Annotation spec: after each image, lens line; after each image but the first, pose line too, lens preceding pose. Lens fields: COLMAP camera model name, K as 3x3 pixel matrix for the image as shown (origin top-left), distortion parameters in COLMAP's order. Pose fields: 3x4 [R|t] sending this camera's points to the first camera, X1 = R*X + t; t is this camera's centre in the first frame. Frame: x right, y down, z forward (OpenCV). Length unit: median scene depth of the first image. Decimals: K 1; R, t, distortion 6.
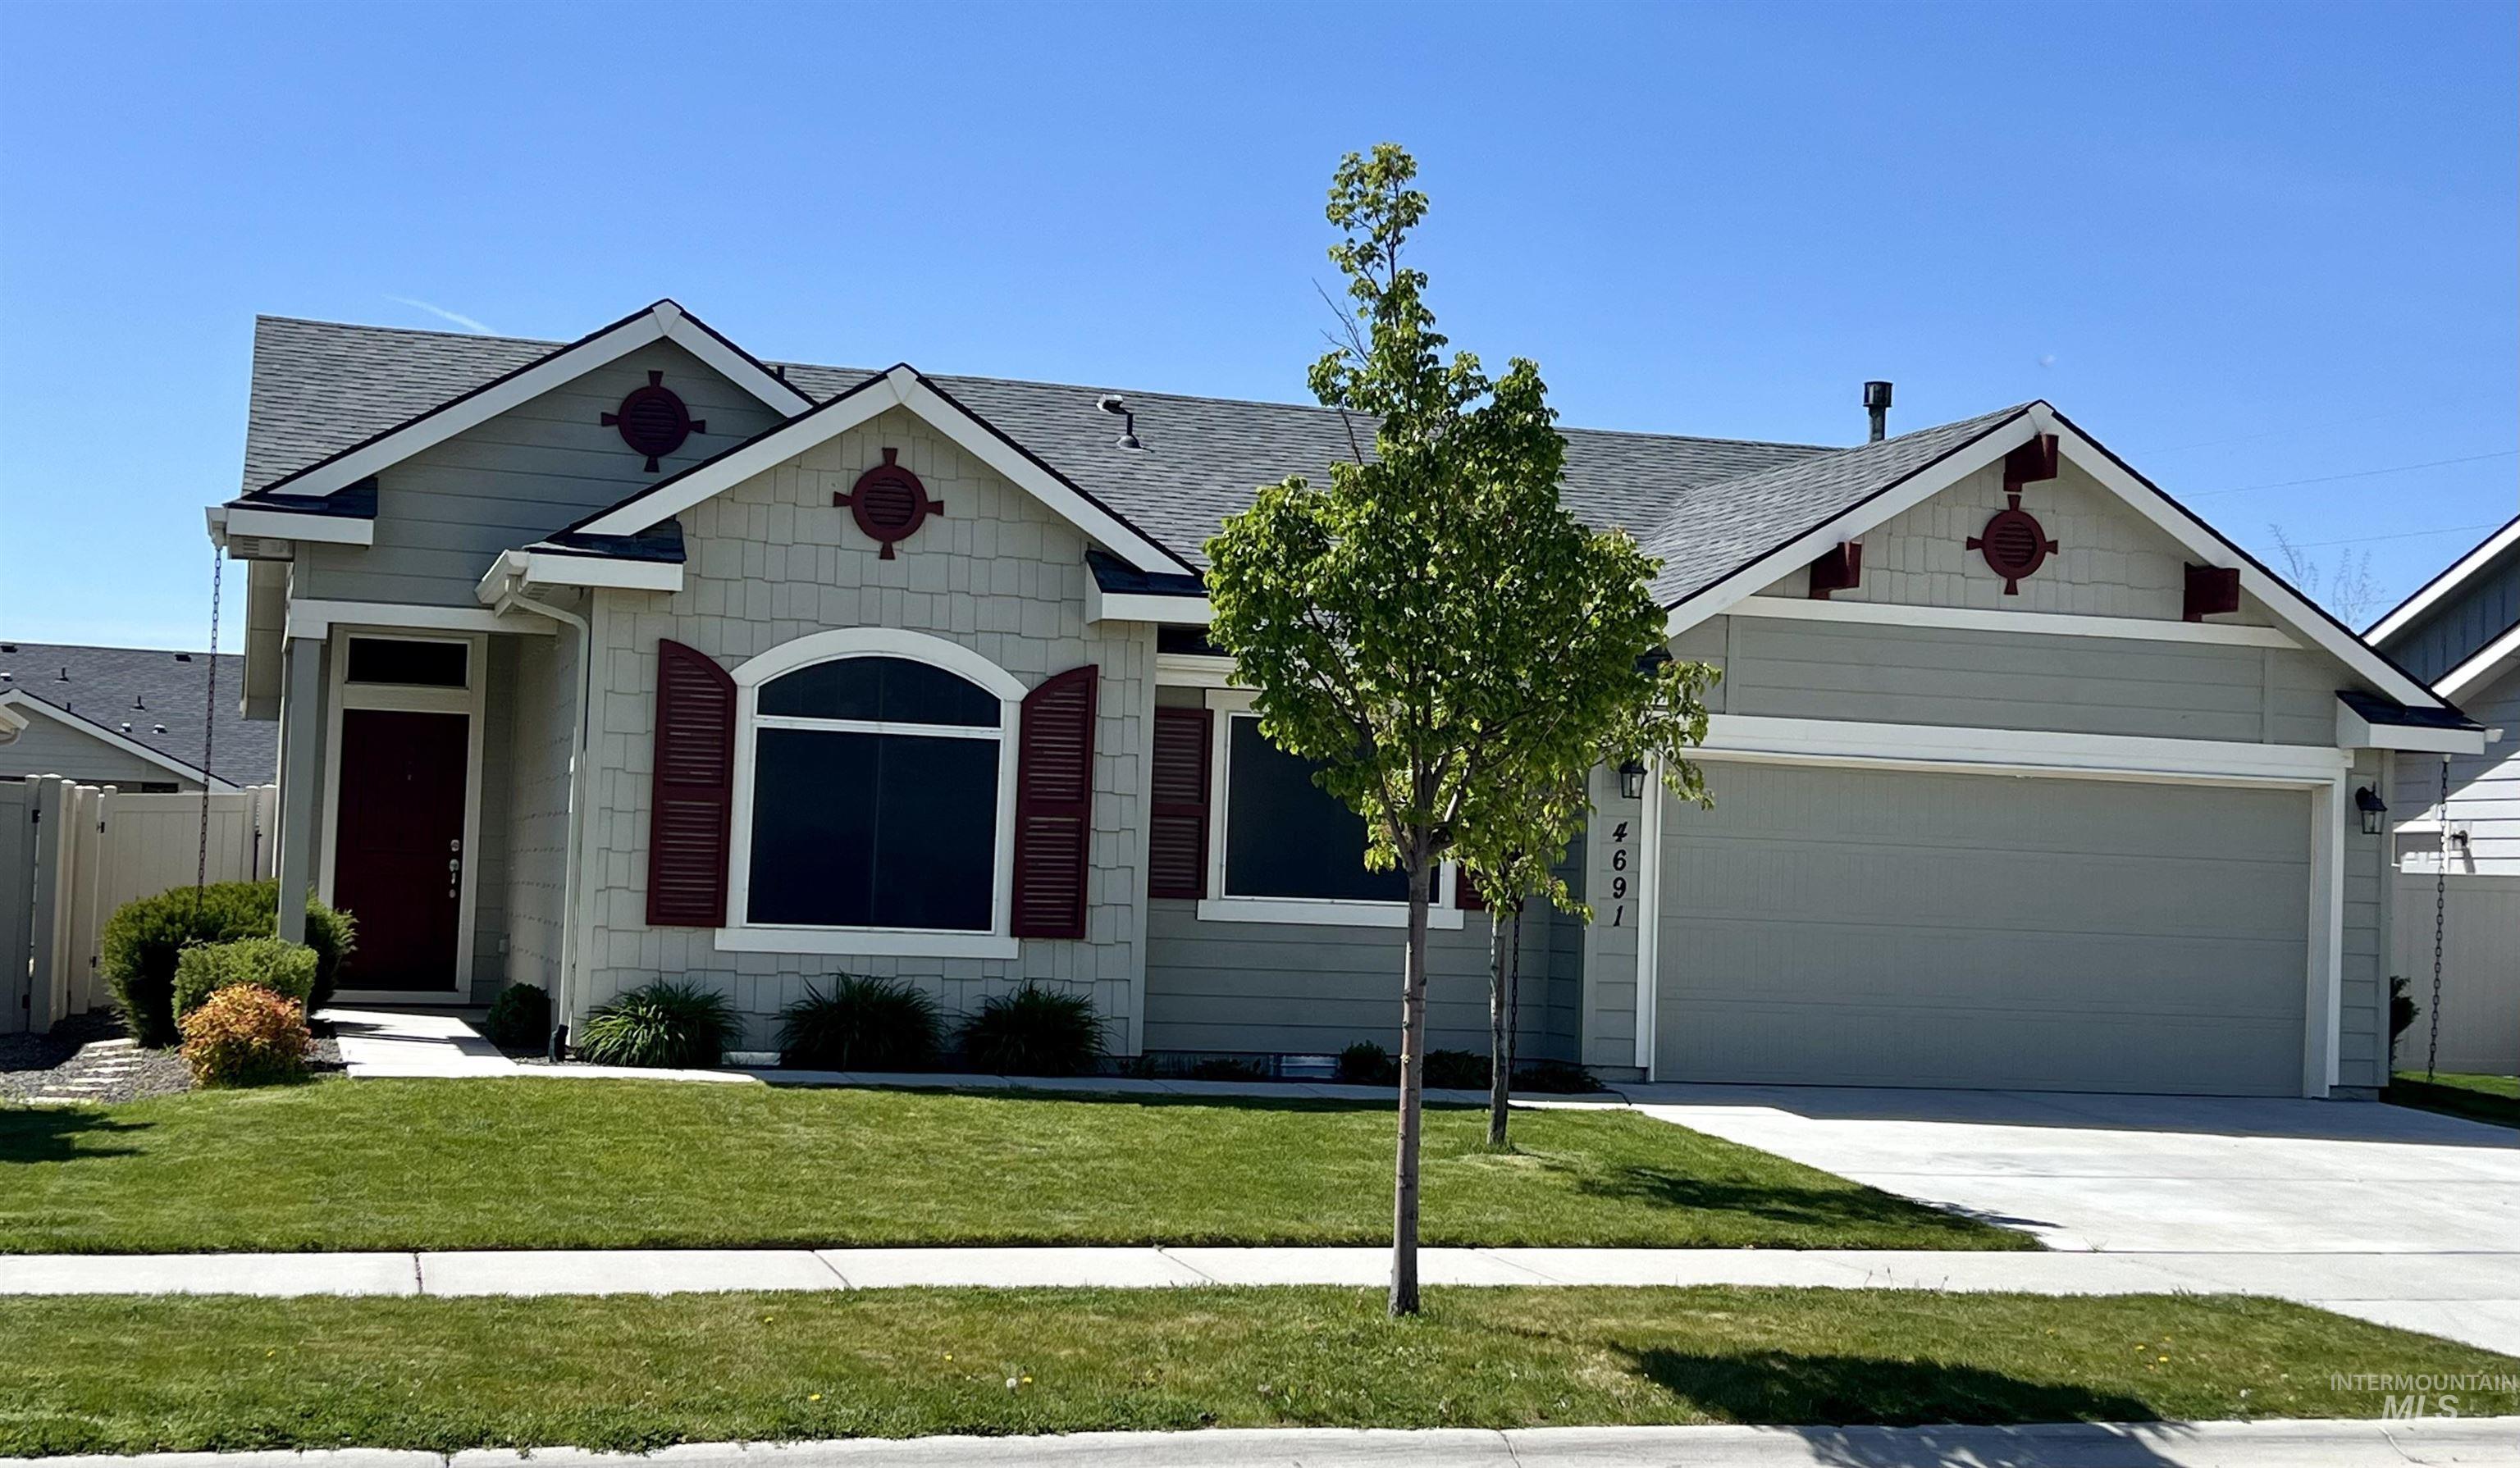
lens RADIAL K [[3307.1, 0, 1268.0], [0, 3307.1, 726.0], [0, 0, 1]] dist [0.101864, 0.000000]
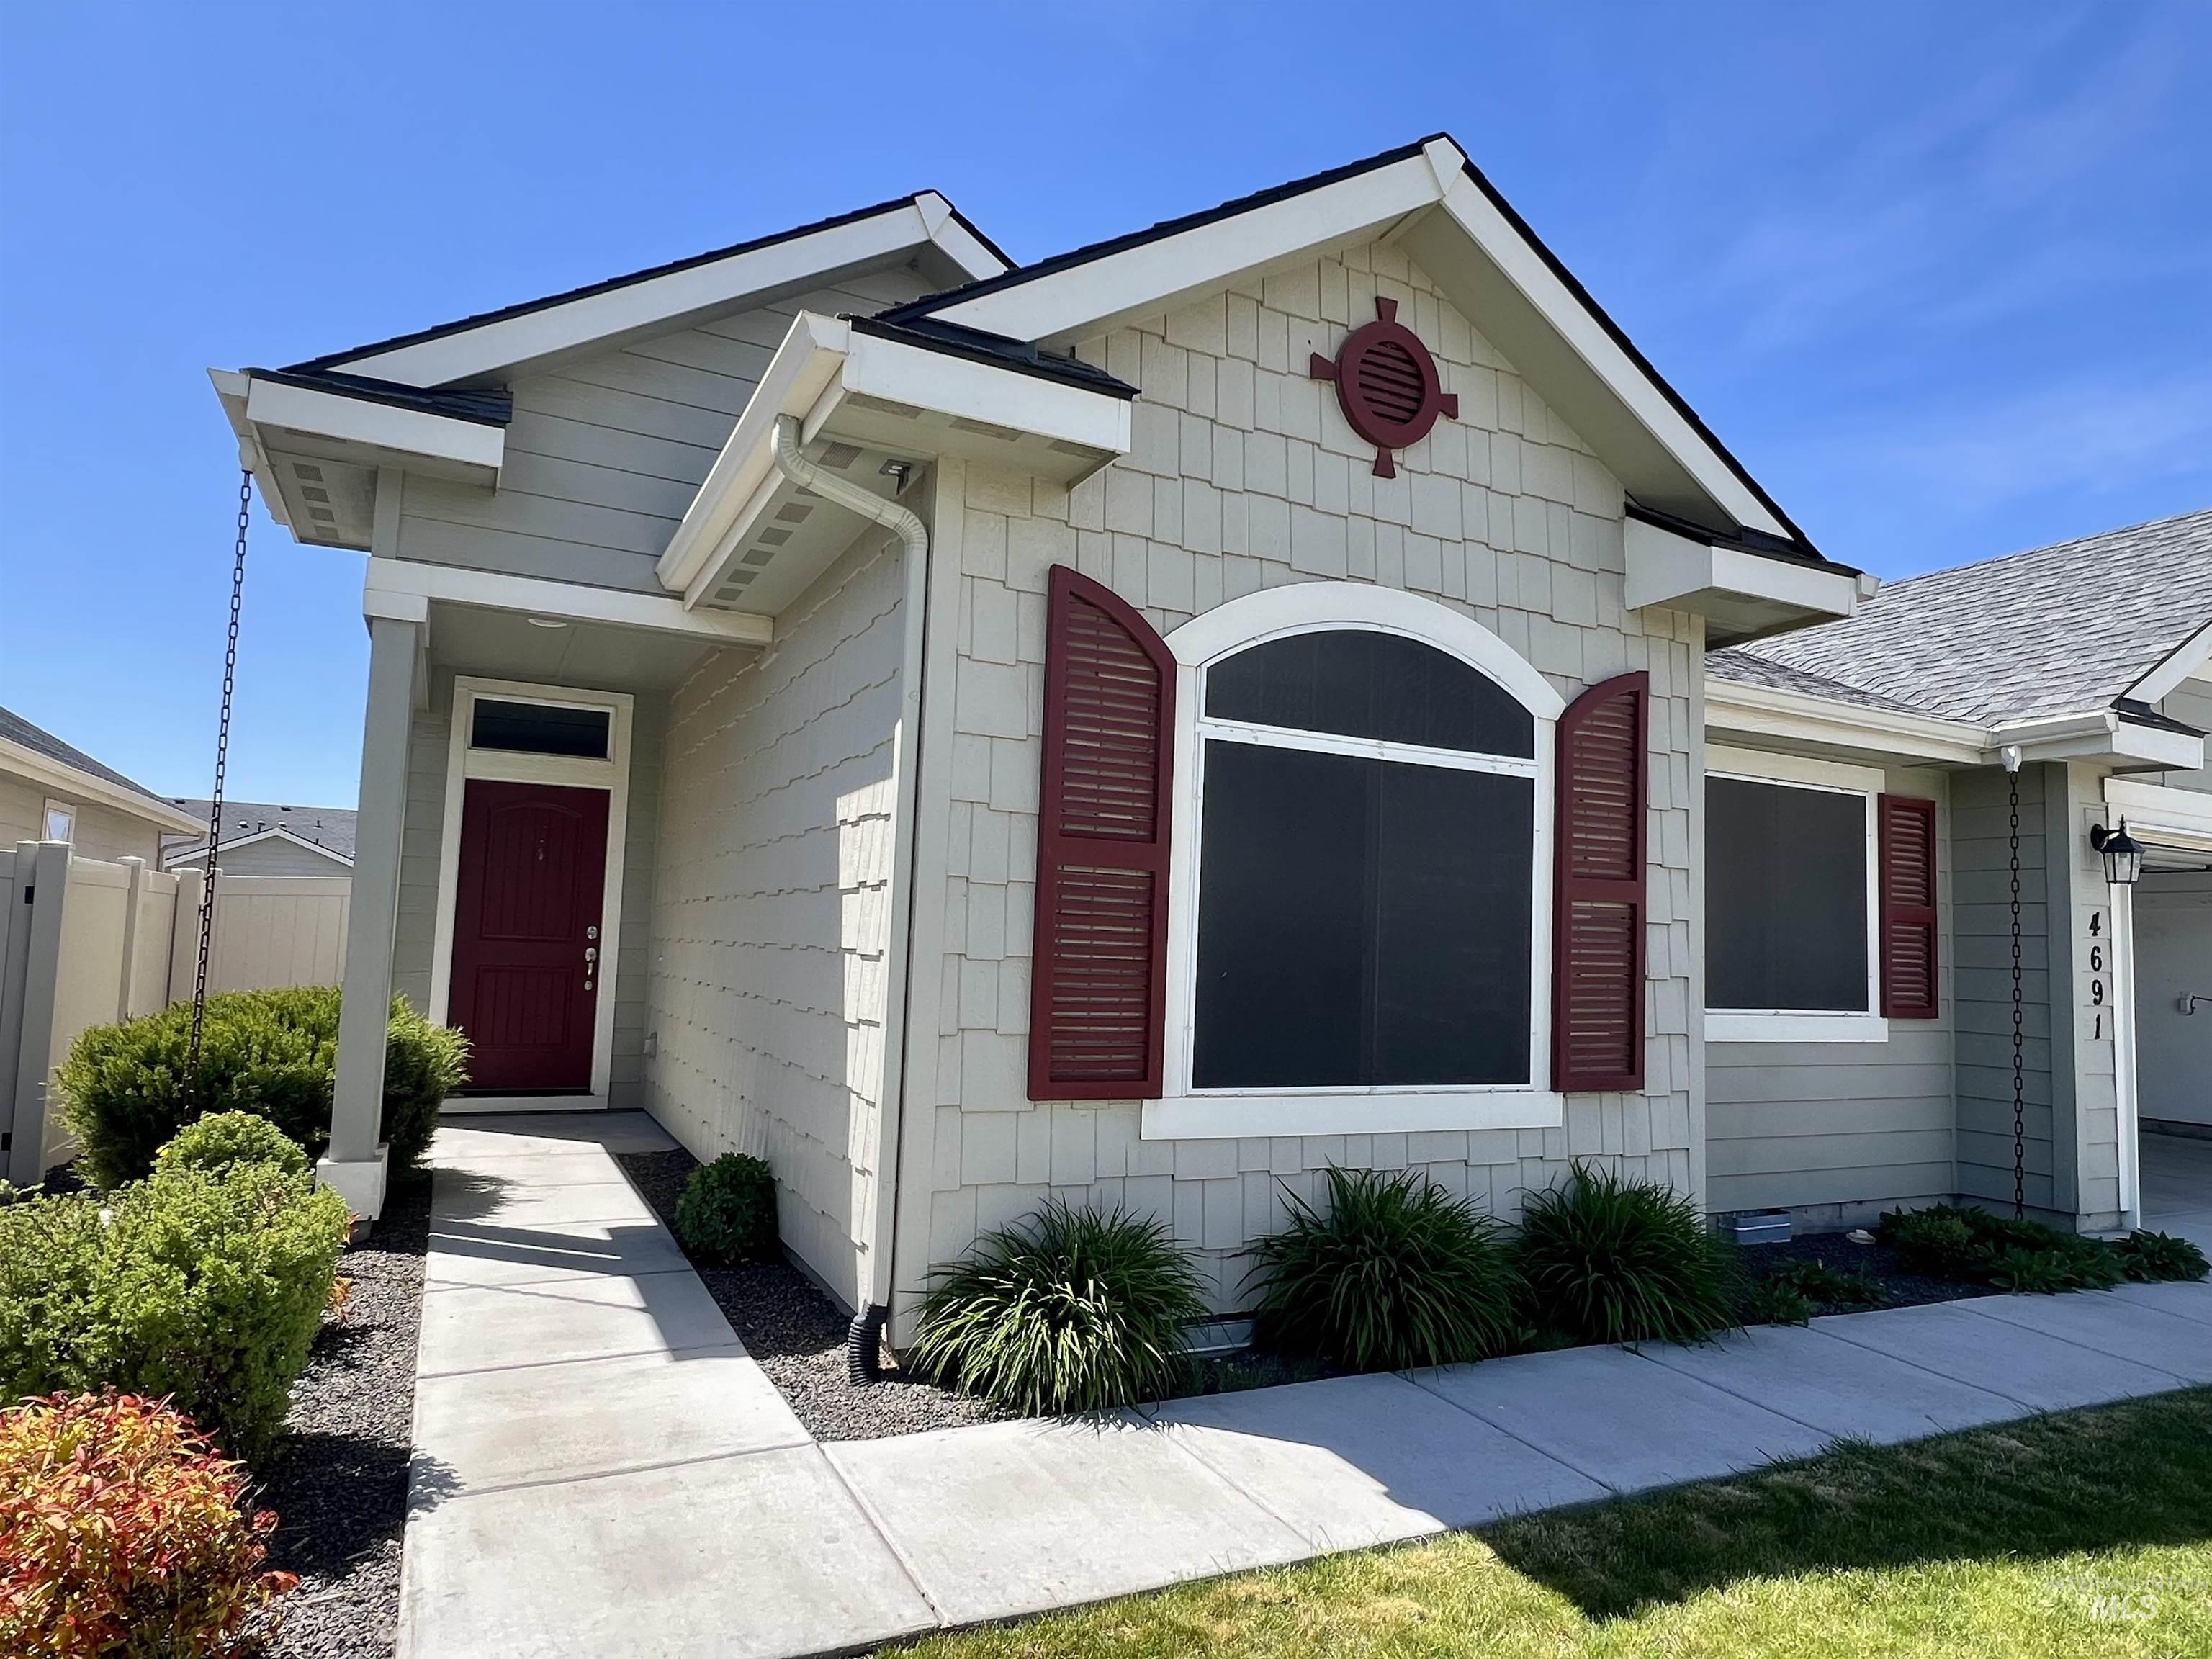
lens RADIAL K [[1320.3, 0, 1100.7], [0, 1320.3, 839.1], [0, 0, 1]] dist [-0.003711, 0.003956]
pose [[0.987096, 0.013004, 0.159603, -0.204001], [-0.008761, 0.999590, -0.027264, 0.023485], [-0.159892, 0.025514, 0.986805, 0.768301]]
